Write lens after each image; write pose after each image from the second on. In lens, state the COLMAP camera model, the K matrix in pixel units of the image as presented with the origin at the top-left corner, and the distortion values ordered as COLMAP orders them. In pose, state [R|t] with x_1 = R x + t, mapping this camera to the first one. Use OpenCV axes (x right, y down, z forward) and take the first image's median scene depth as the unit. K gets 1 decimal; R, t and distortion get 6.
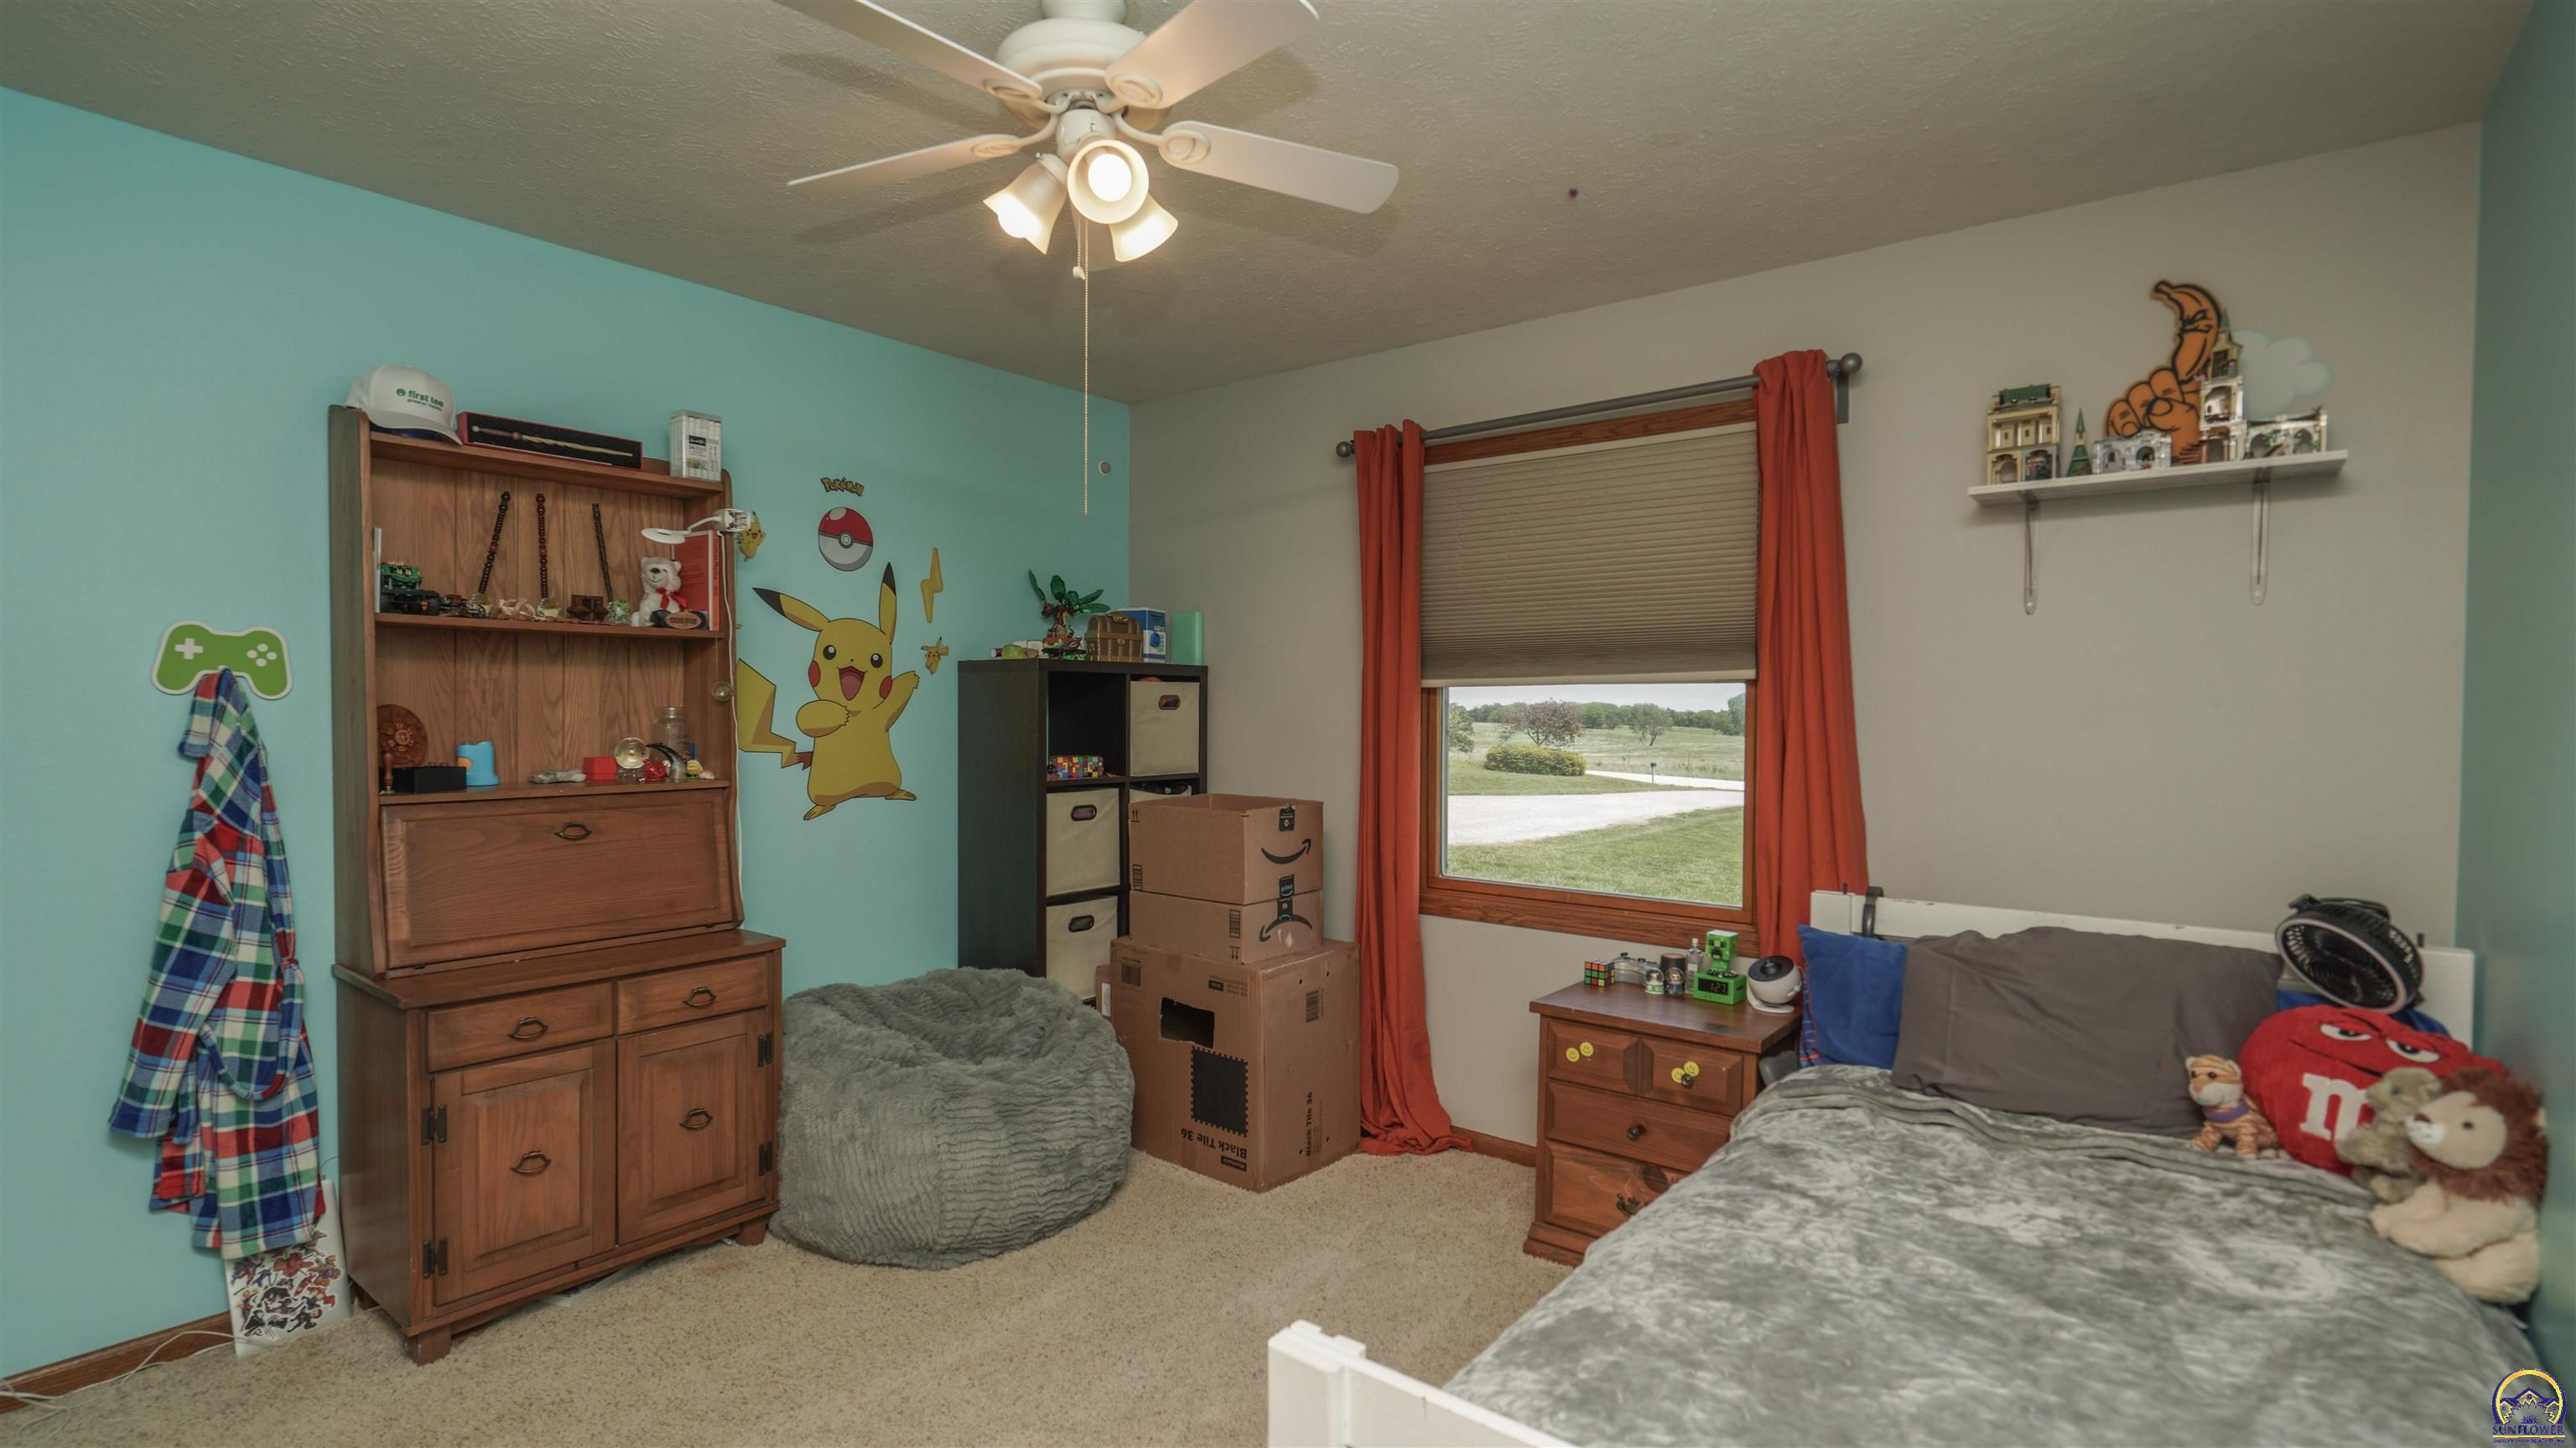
lens RADIAL K [[1179.1, 0, 1276.5], [0, 1179.1, 736.5], [0, 0, 1]] dist [0.001124, 0.002292]
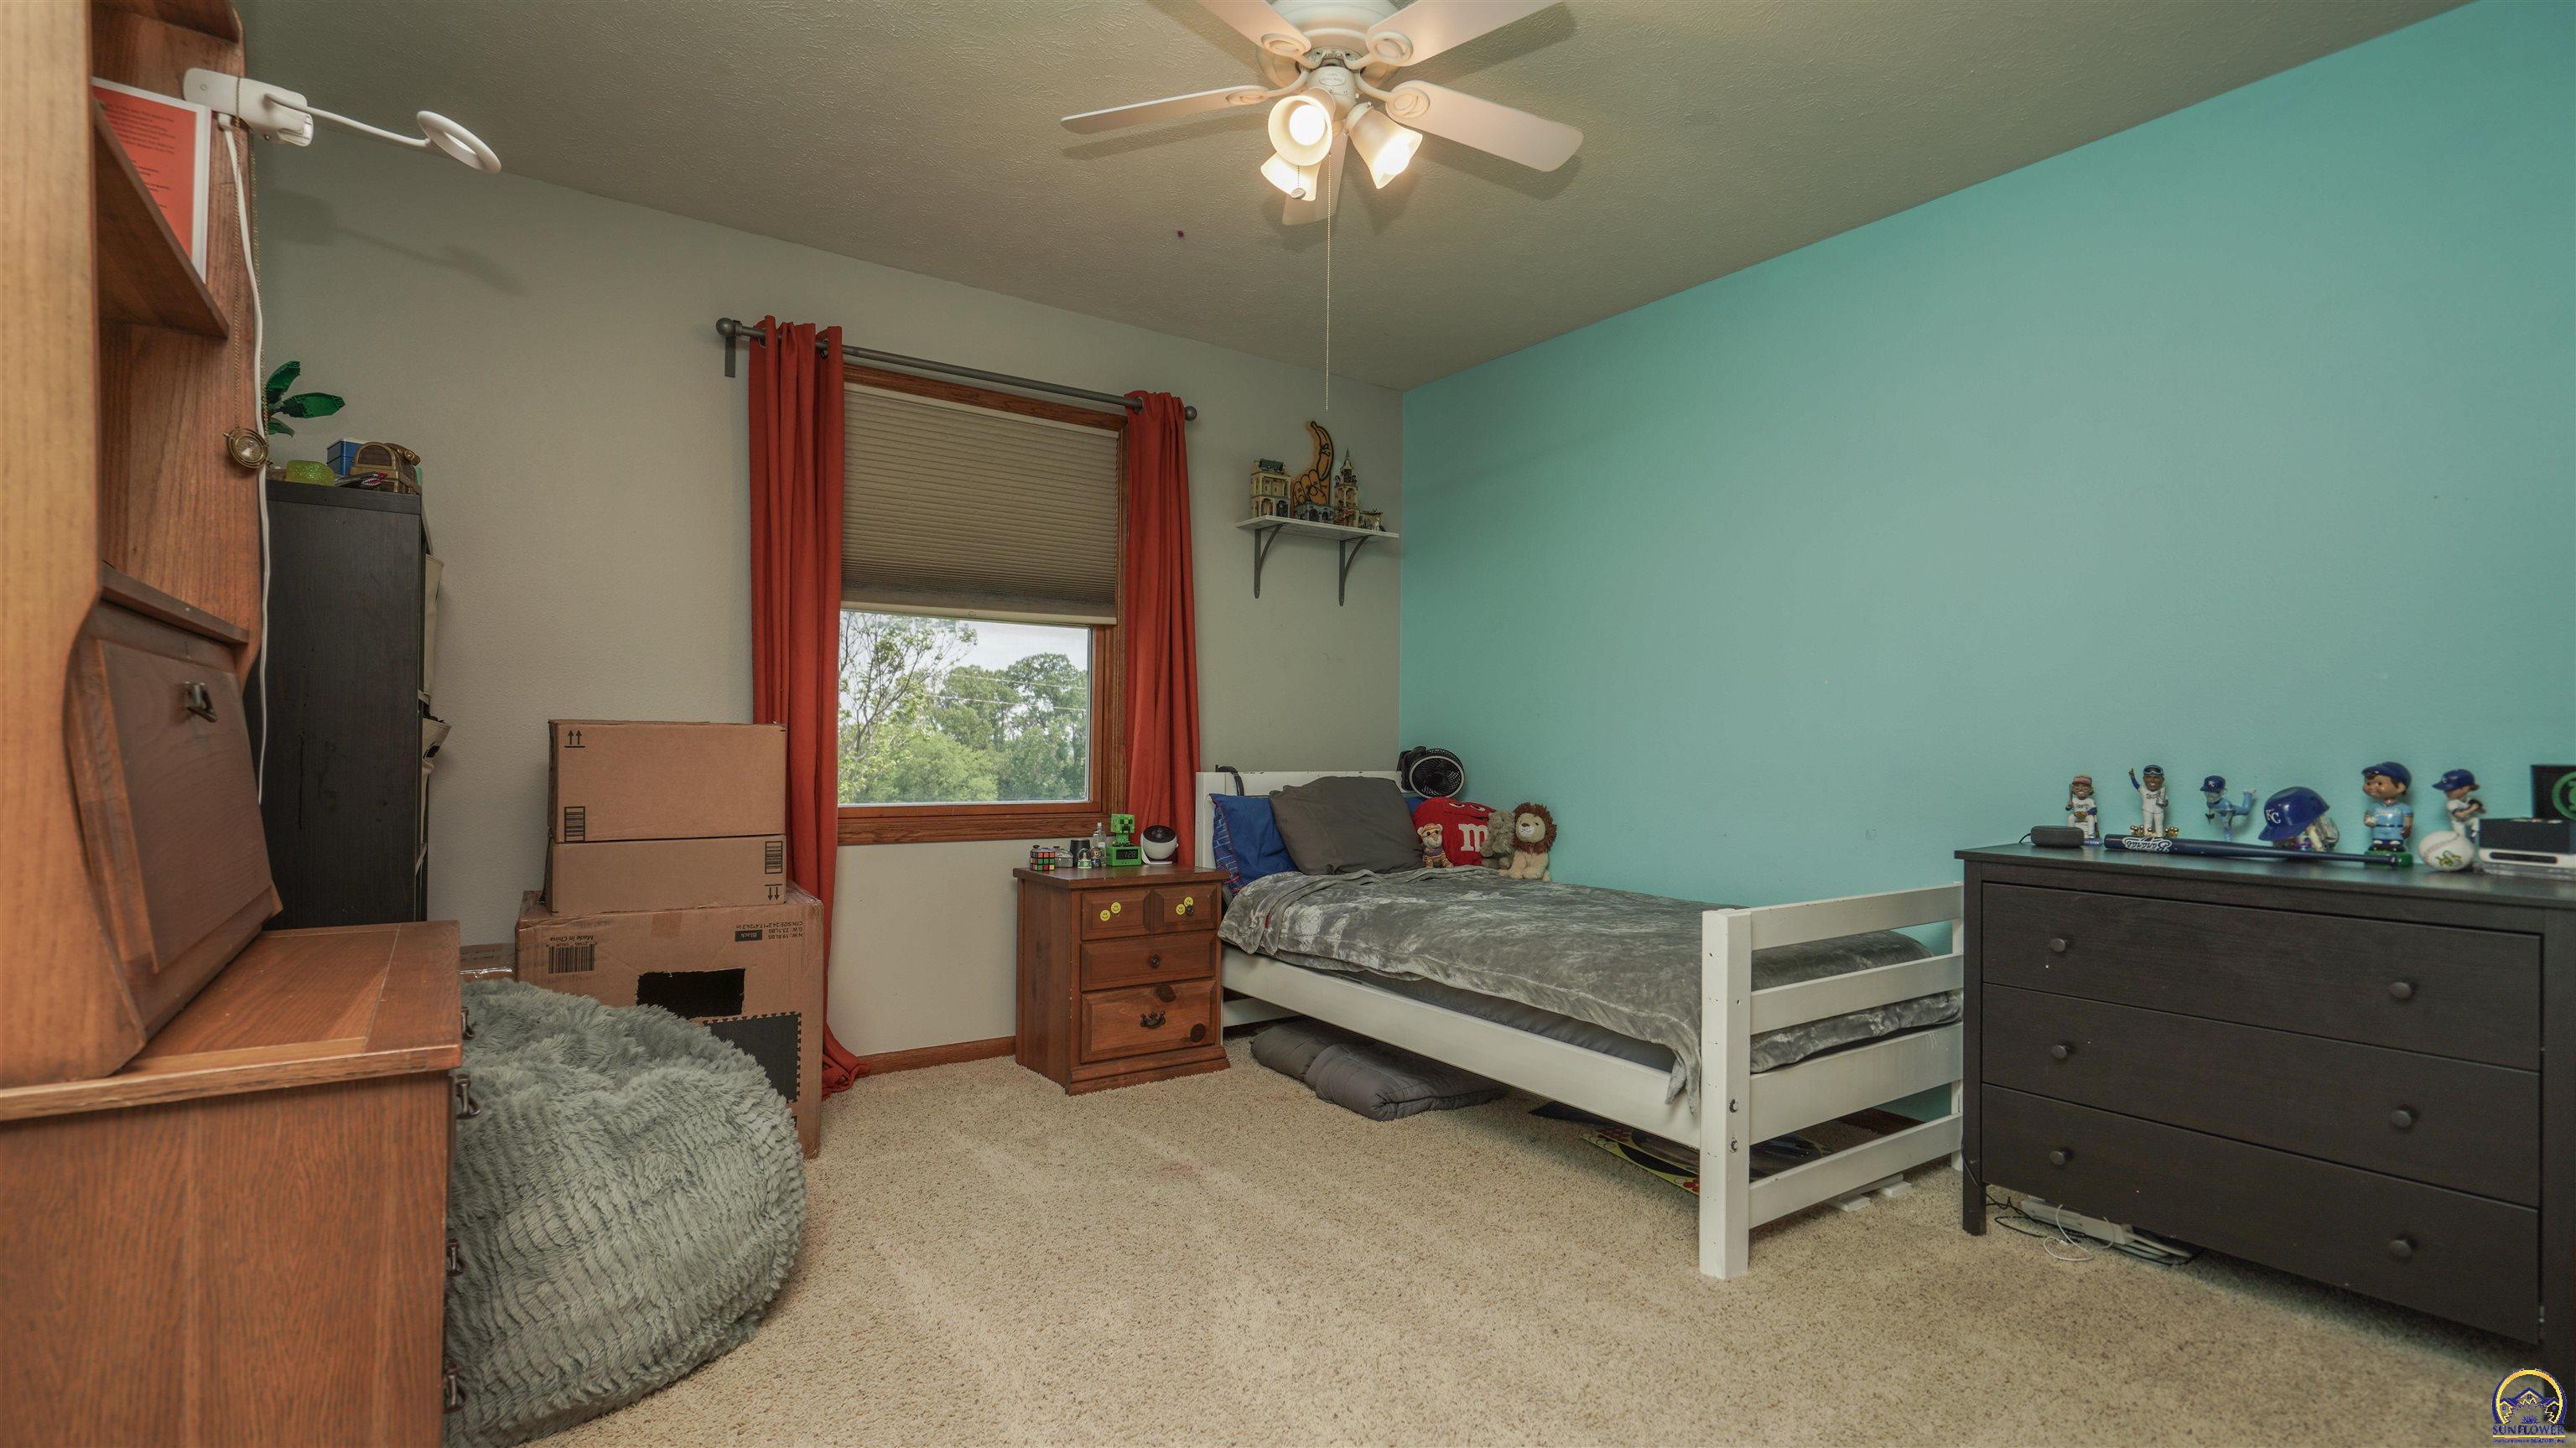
lens RADIAL K [[1179.1, 0, 1276.5], [0, 1179.1, 736.5], [0, 0, 1]] dist [0.001124, 0.002292]
pose [[0.296419, 0.002960, 0.955053, -0.933318], [0.008645, 0.999946, -0.005783, 0.099733], [-0.955019, 0.009971, 0.296377, 0.501551]]
